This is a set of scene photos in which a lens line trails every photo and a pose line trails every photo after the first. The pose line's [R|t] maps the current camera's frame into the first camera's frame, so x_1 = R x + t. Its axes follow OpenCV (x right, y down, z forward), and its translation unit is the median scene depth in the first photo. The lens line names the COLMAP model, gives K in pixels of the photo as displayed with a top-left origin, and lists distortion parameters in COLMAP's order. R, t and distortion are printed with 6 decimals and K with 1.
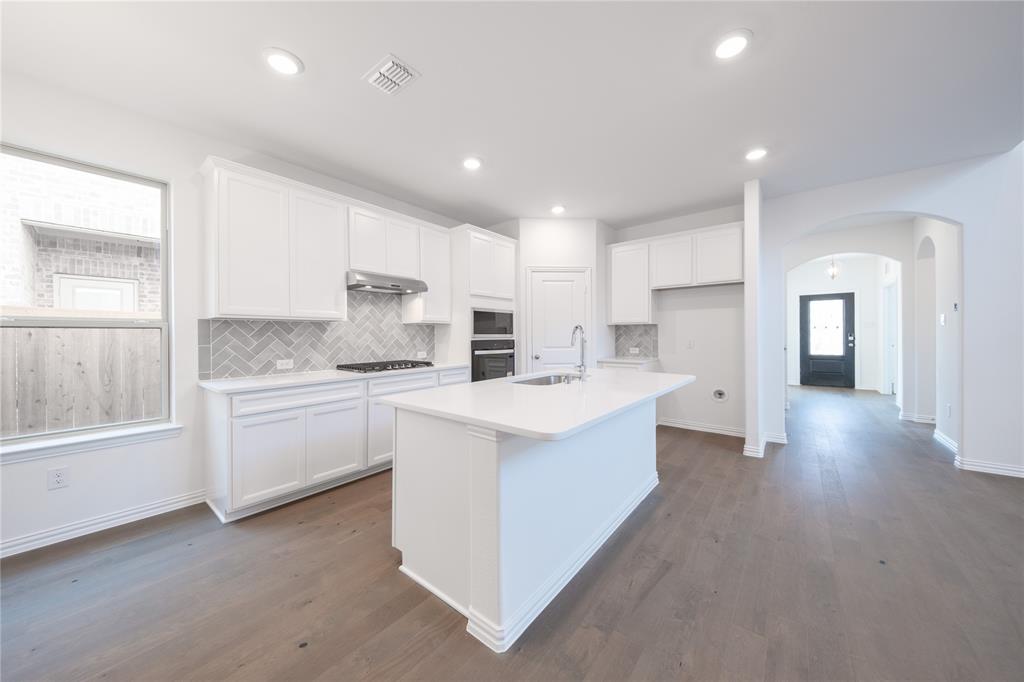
lens RADIAL K [[345.9, 0, 529.1], [0, 345.9, 331.9], [0, 0, 1]] dist [0.013262, -0.001700]
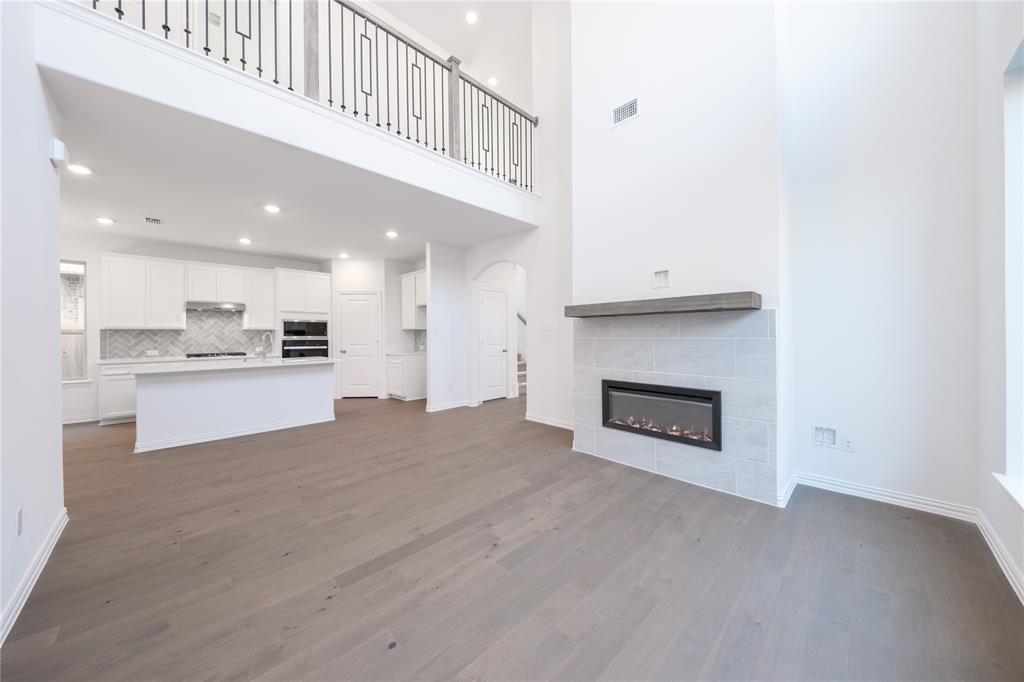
lens RADIAL K [[345.9, 0, 508.5], [0, 345.9, 334.5], [0, 0, 1]] dist [0.013262, -0.001700]
pose [[0.992975, -0.001101, -0.118316, 1.179918], [0.002015, 0.999969, 0.007611, -0.012399], [0.118304, -0.007796, 0.992947, -0.528273]]
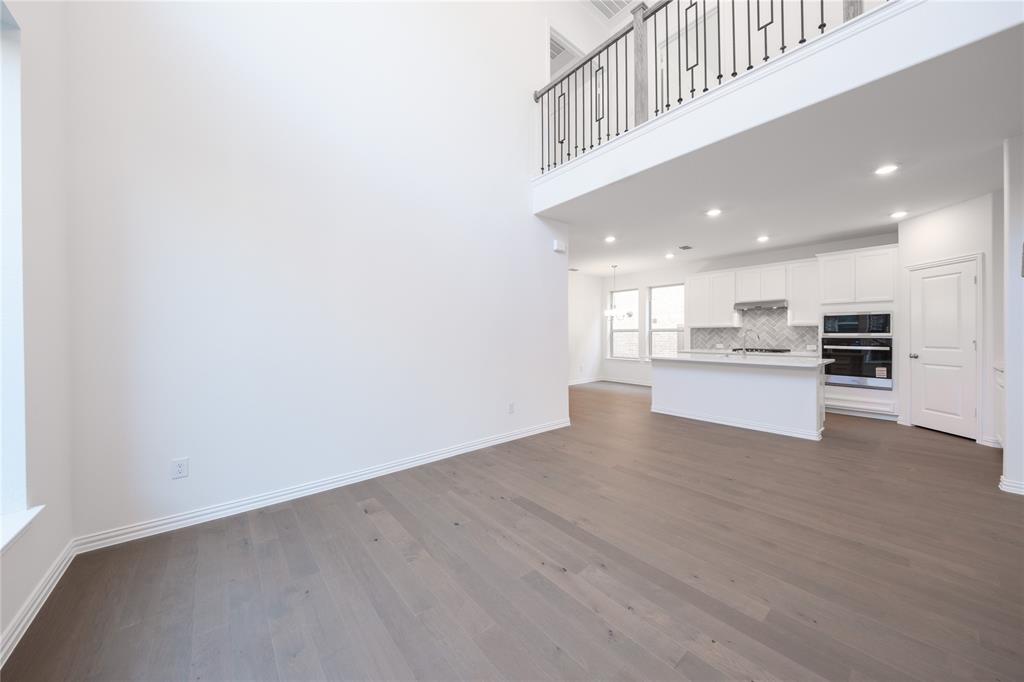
lens RADIAL K [[345.9, 0, 504.2], [0, 345.9, 331.9], [0, 0, 1]] dist [0.013262, -0.001700]
pose [[-0.197395, -0.001045, -0.980323, 1.590080], [0.011905, 0.999923, -0.003463, -0.009158], [0.980252, -0.012354, -0.197368, 0.030396]]
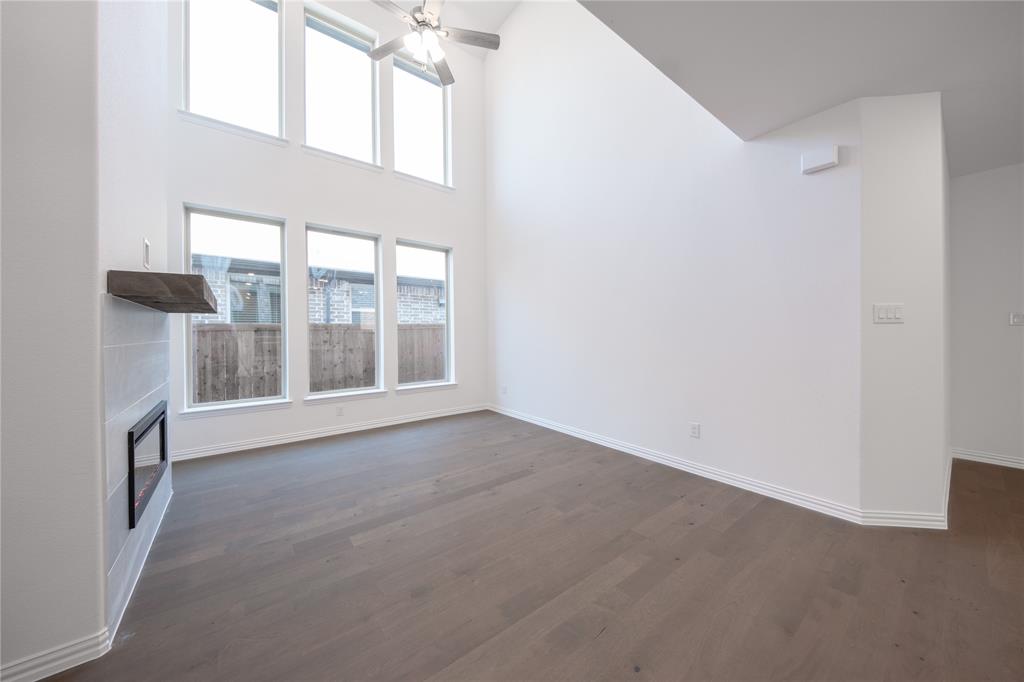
lens RADIAL K [[345.9, 0, 513.9], [0, 345.9, 340.2], [0, 0, 1]] dist [0.013262, -0.001700]
pose [[-0.974378, 0.004734, 0.224865, 0.749919], [0.008380, 0.999848, 0.015261, -0.002890], [-0.224759, 0.016754, -0.974270, 0.726095]]
